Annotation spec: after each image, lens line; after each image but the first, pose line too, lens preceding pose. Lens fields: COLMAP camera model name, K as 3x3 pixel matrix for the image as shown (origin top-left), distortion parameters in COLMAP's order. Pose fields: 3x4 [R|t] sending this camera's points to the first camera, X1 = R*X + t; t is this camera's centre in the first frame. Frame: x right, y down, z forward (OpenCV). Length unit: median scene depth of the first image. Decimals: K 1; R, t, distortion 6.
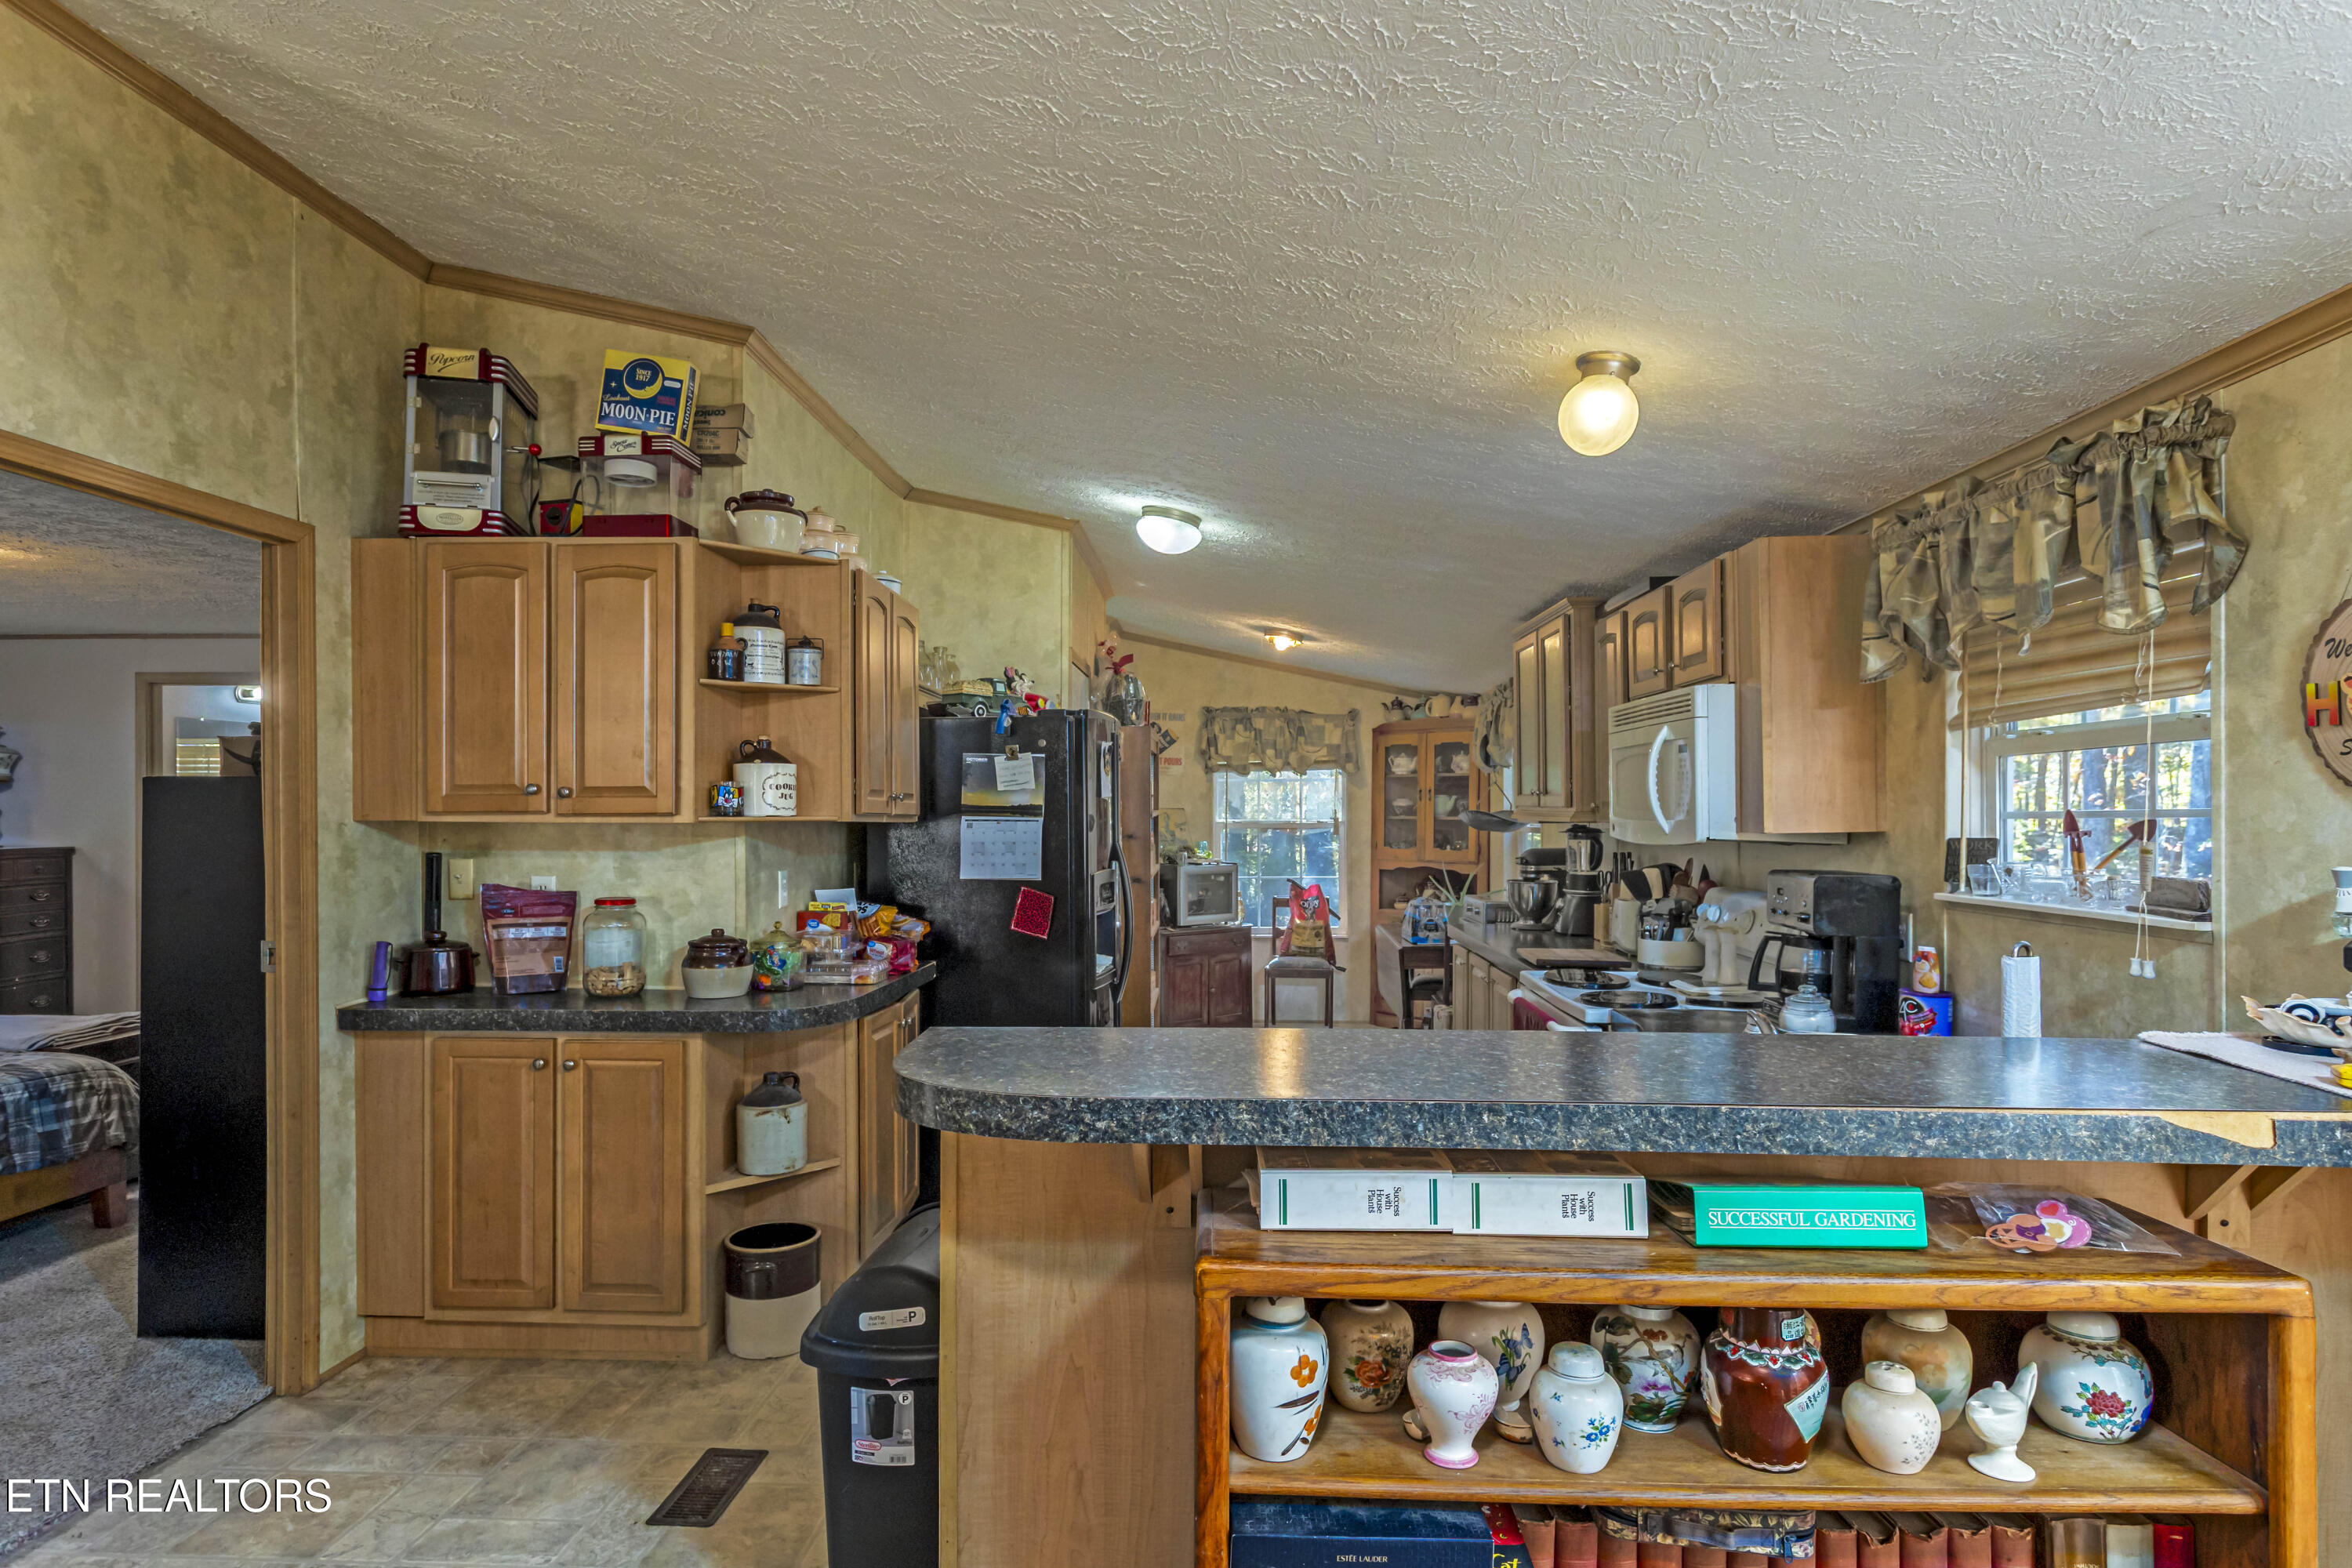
lens RADIAL K [[1270.7, 0, 1210.3], [0, 1270.7, 795.5], [0, 0, 1]] dist [-0.001214, 0.001594]
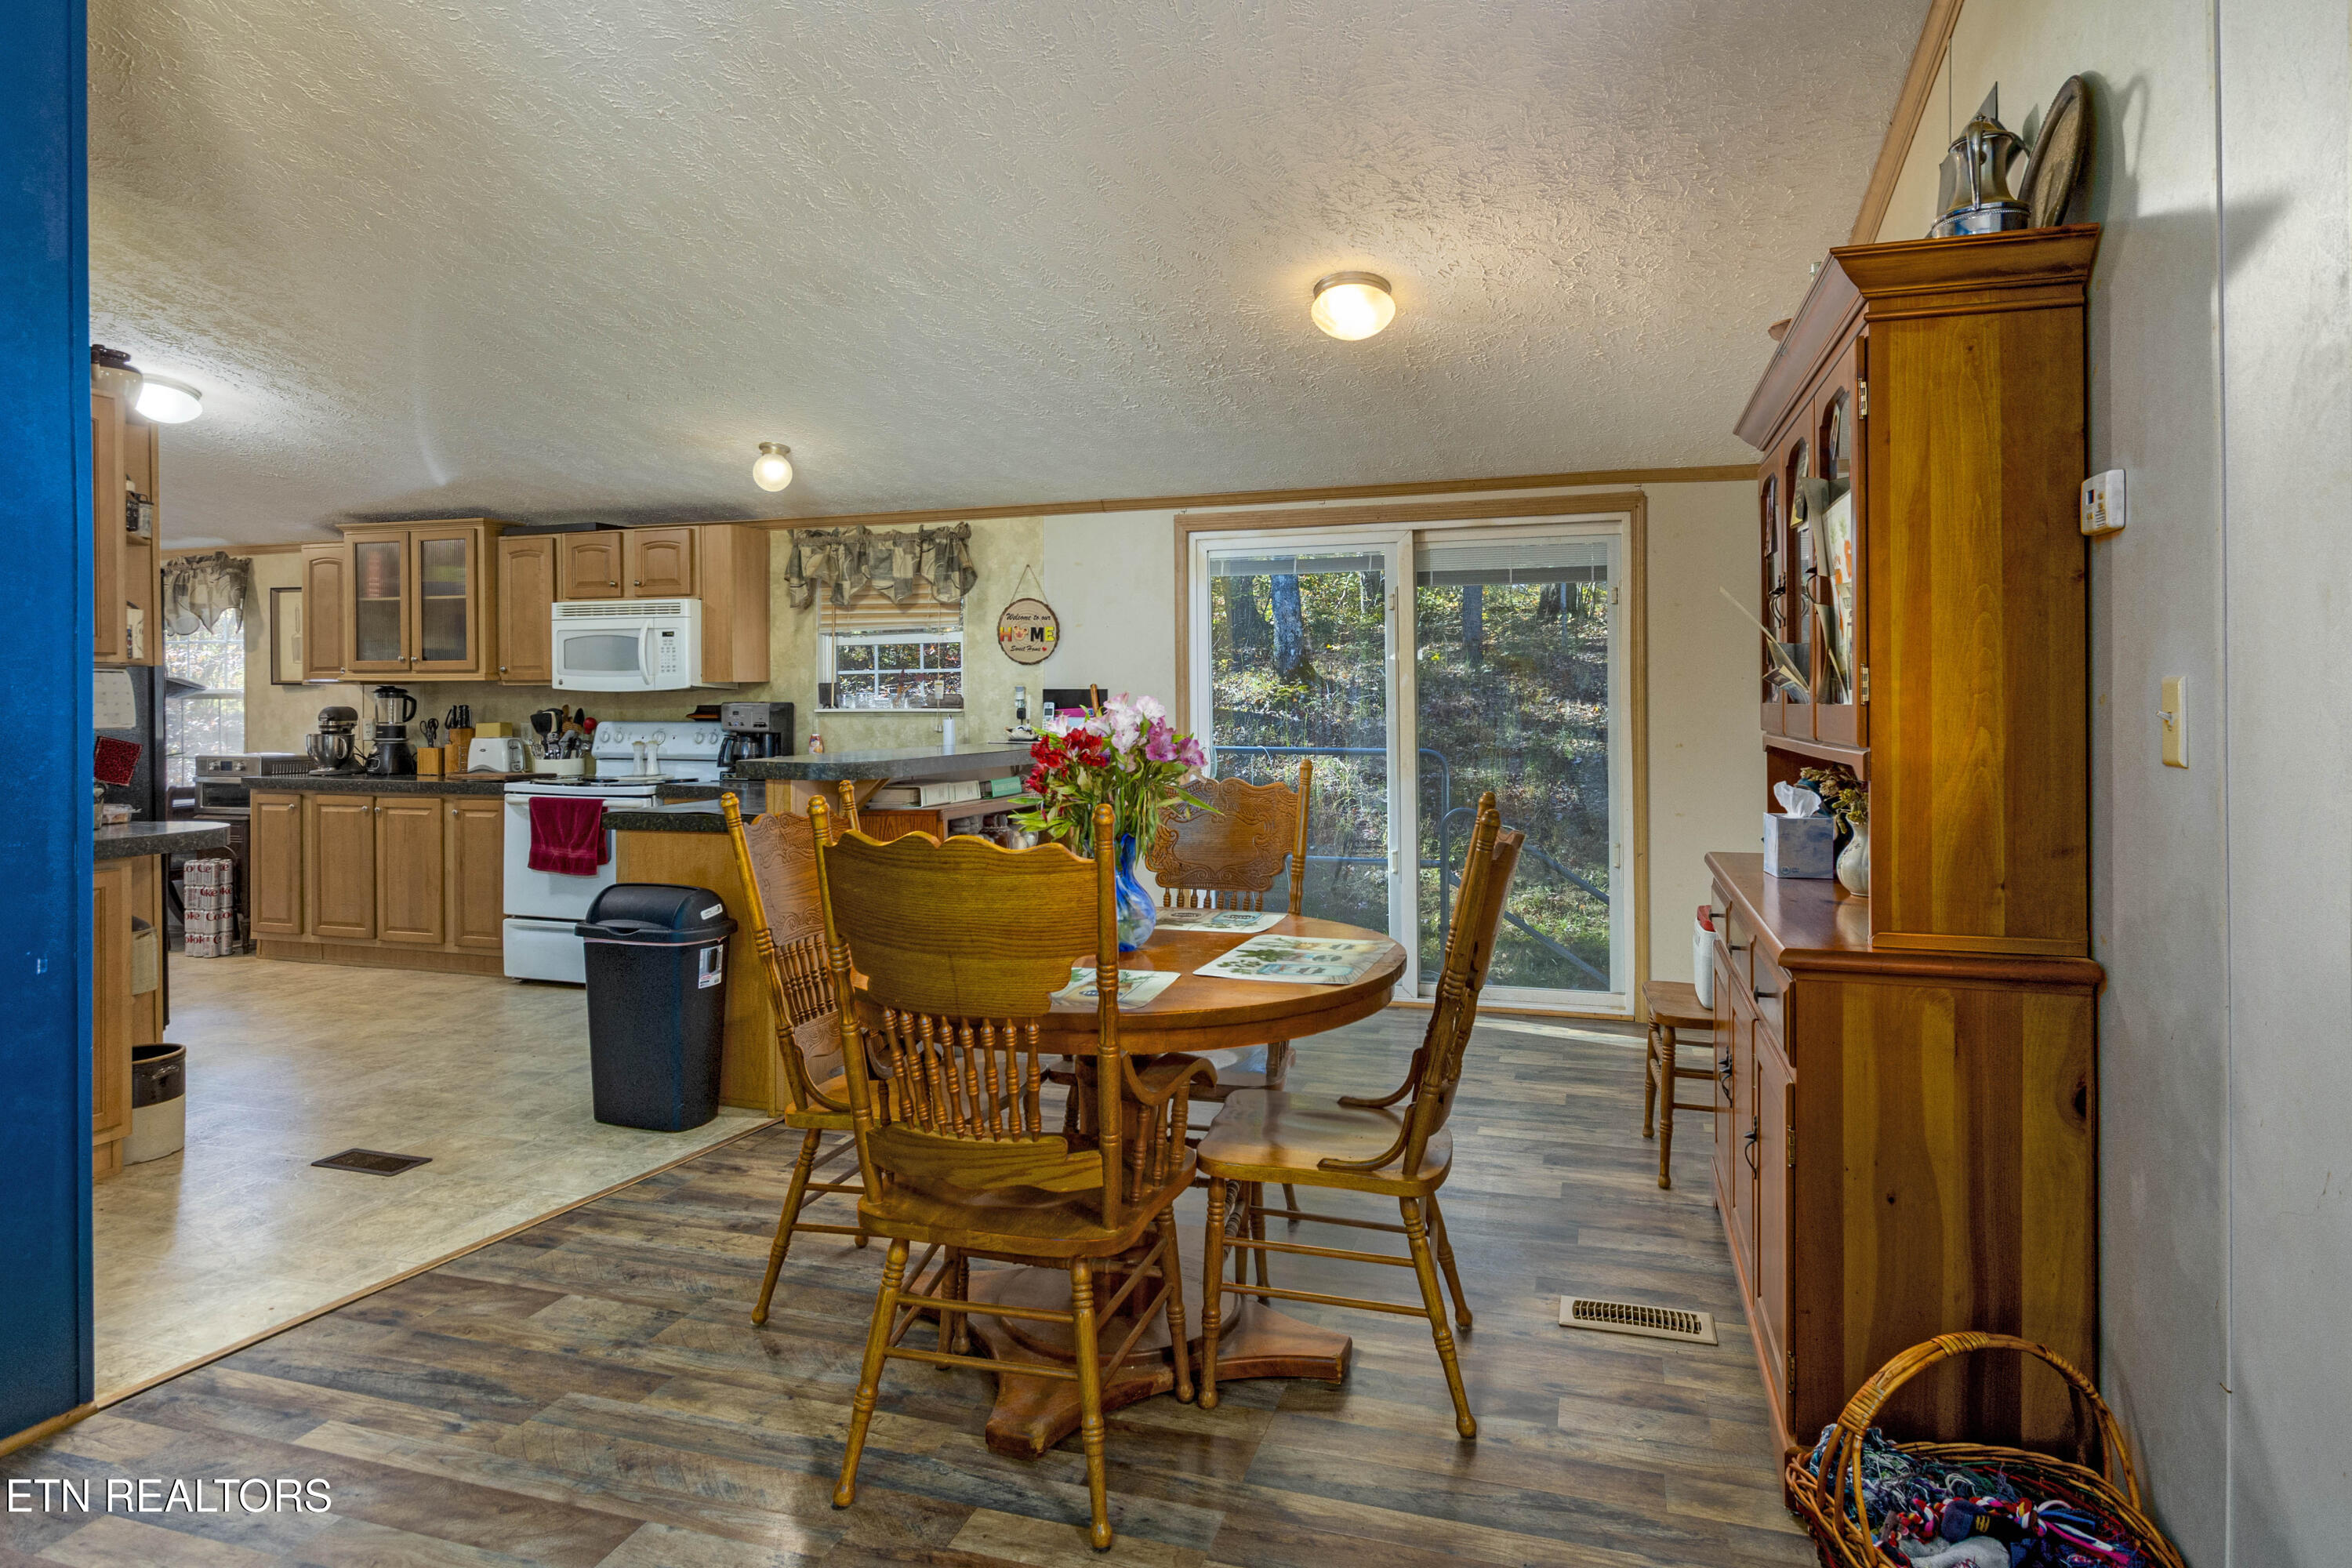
lens RADIAL K [[1270.7, 0, 1172.3], [0, 1270.7, 695.5], [0, 0, 1]] dist [-0.001214, 0.001594]
pose [[0.255592, 0.000270, 0.966785, -1.366661], [-0.005644, 0.999983, 0.001213, 0.048774], [-0.966768, -0.005767, 0.255589, -0.130435]]
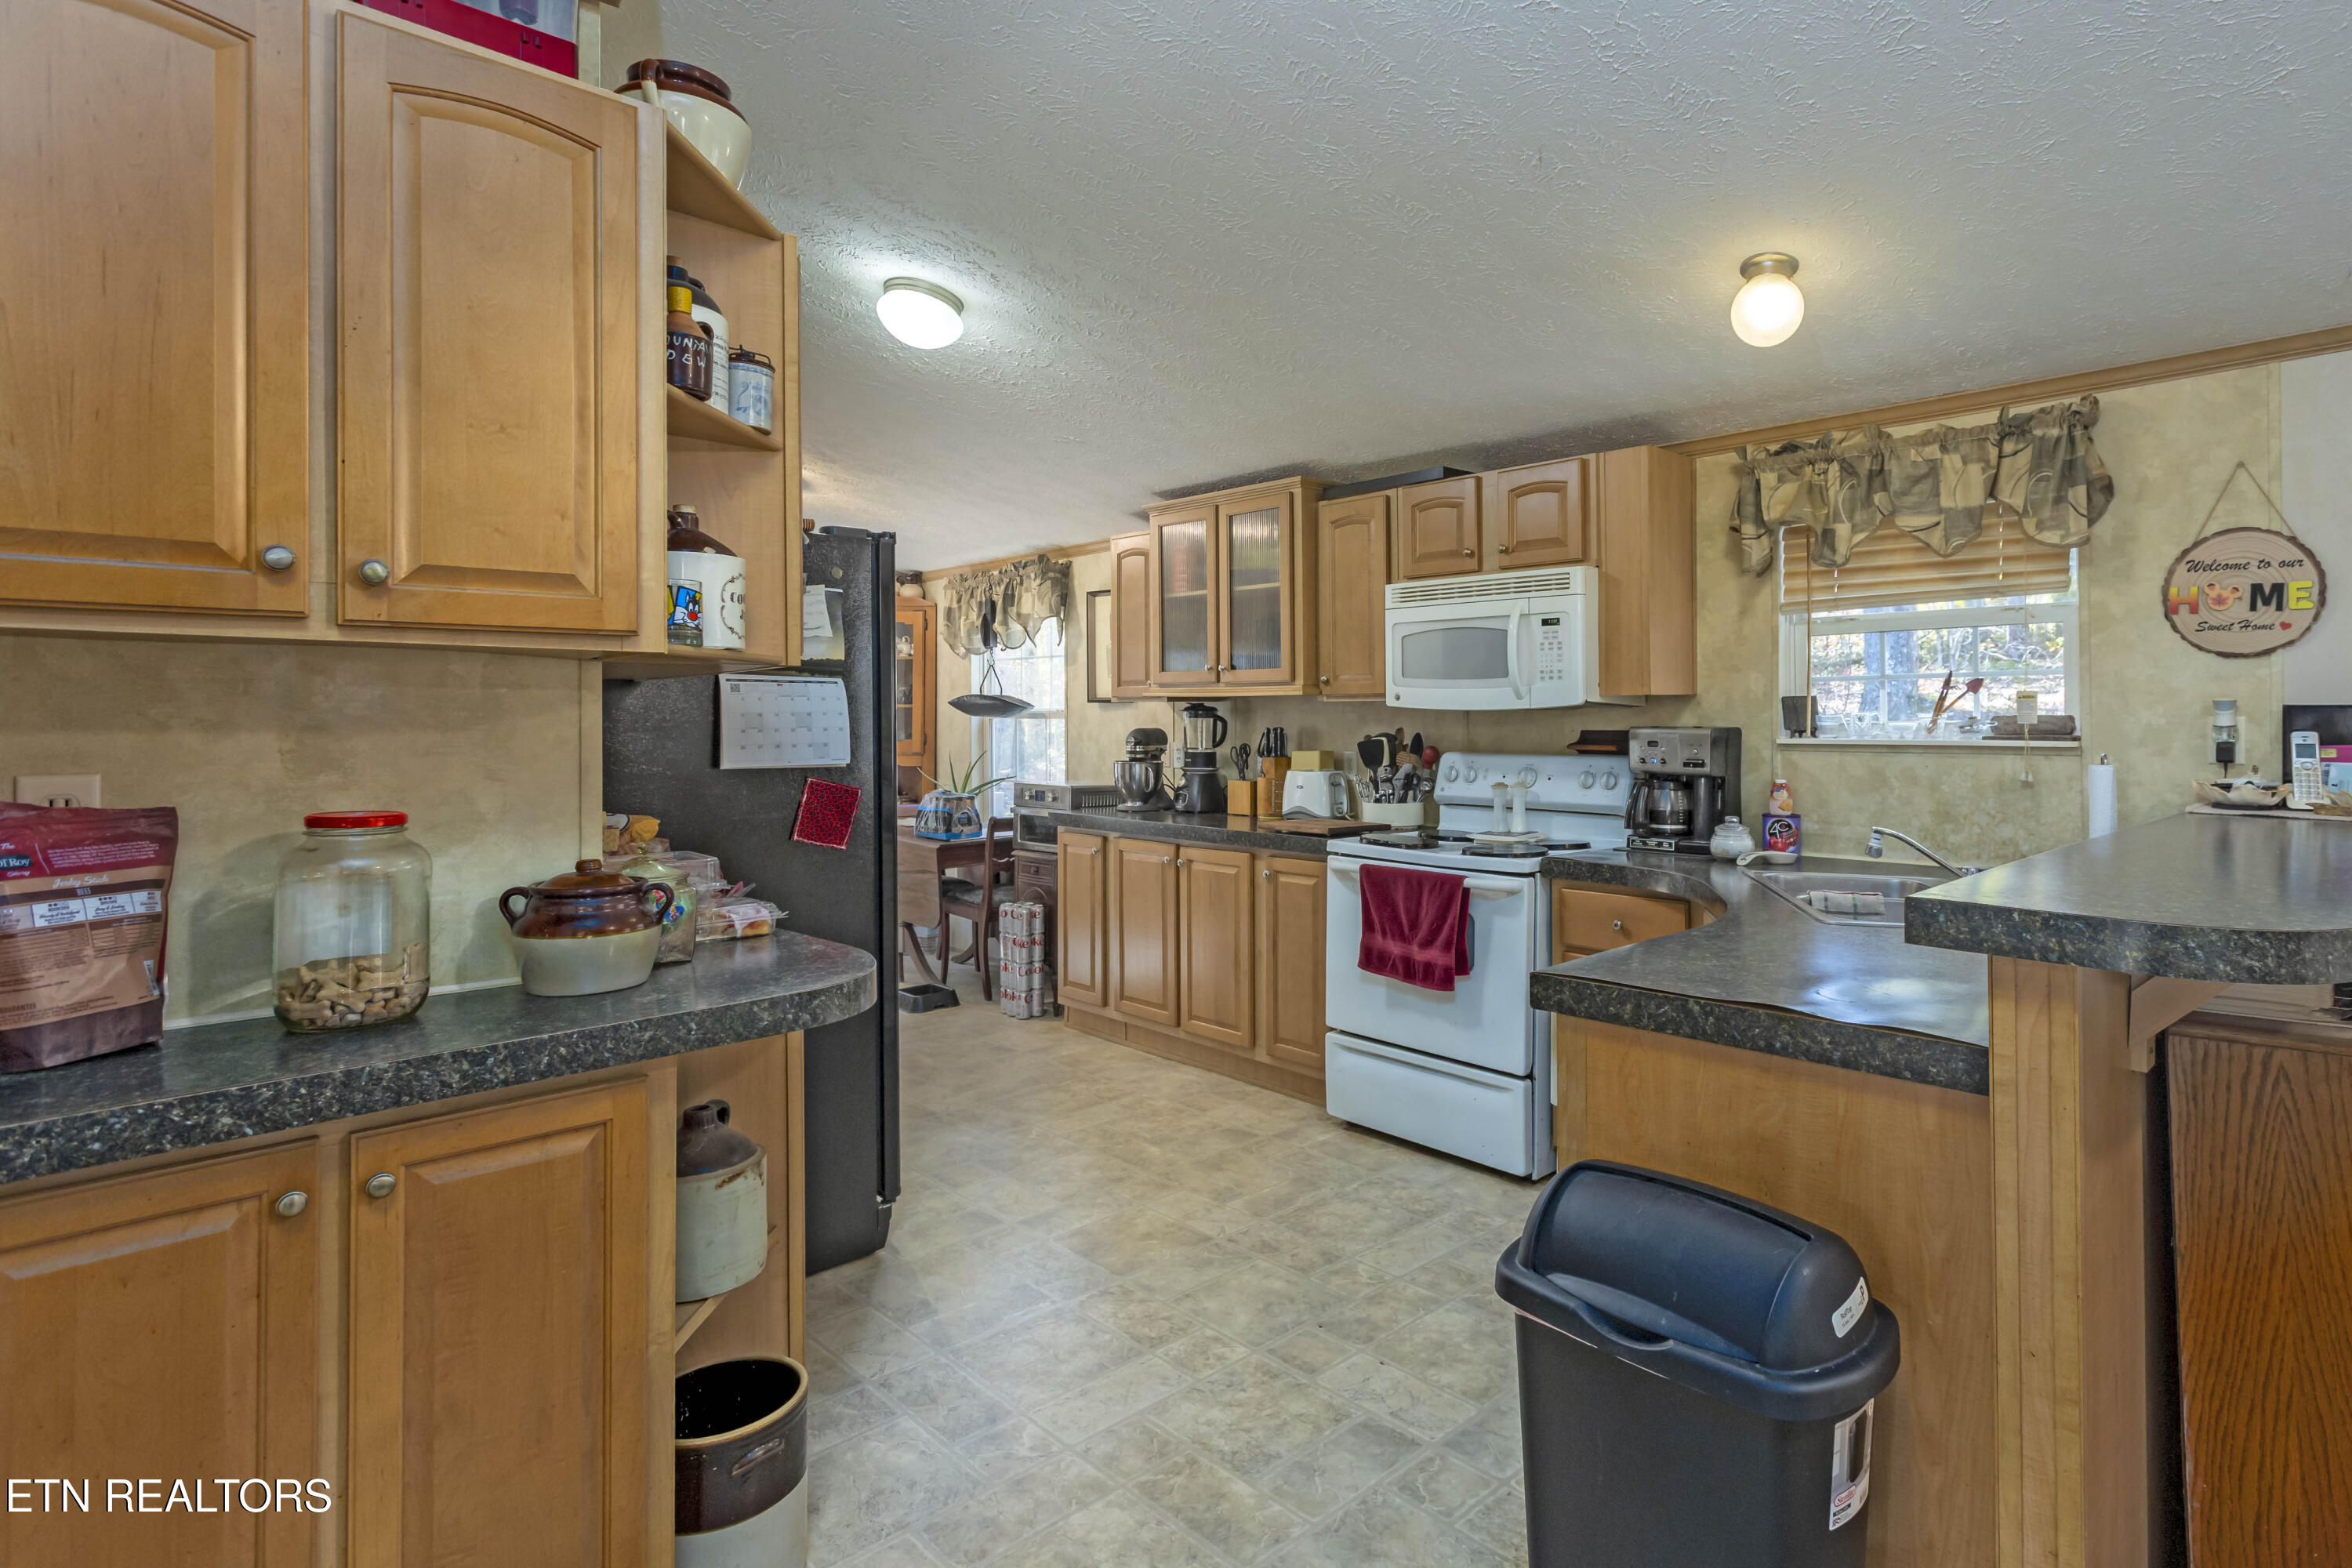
lens RADIAL K [[1205.6, 0, 1334.4], [0, 1205.6, 706.7], [0, 0, 1]] dist [0.011922, -0.001206]
pose [[0.663219, 0.004700, 0.748410, -0.675168], [-0.005621, 0.999983, -0.001299, 0.048727], [-0.748404, -0.003345, 0.663235, 0.525995]]
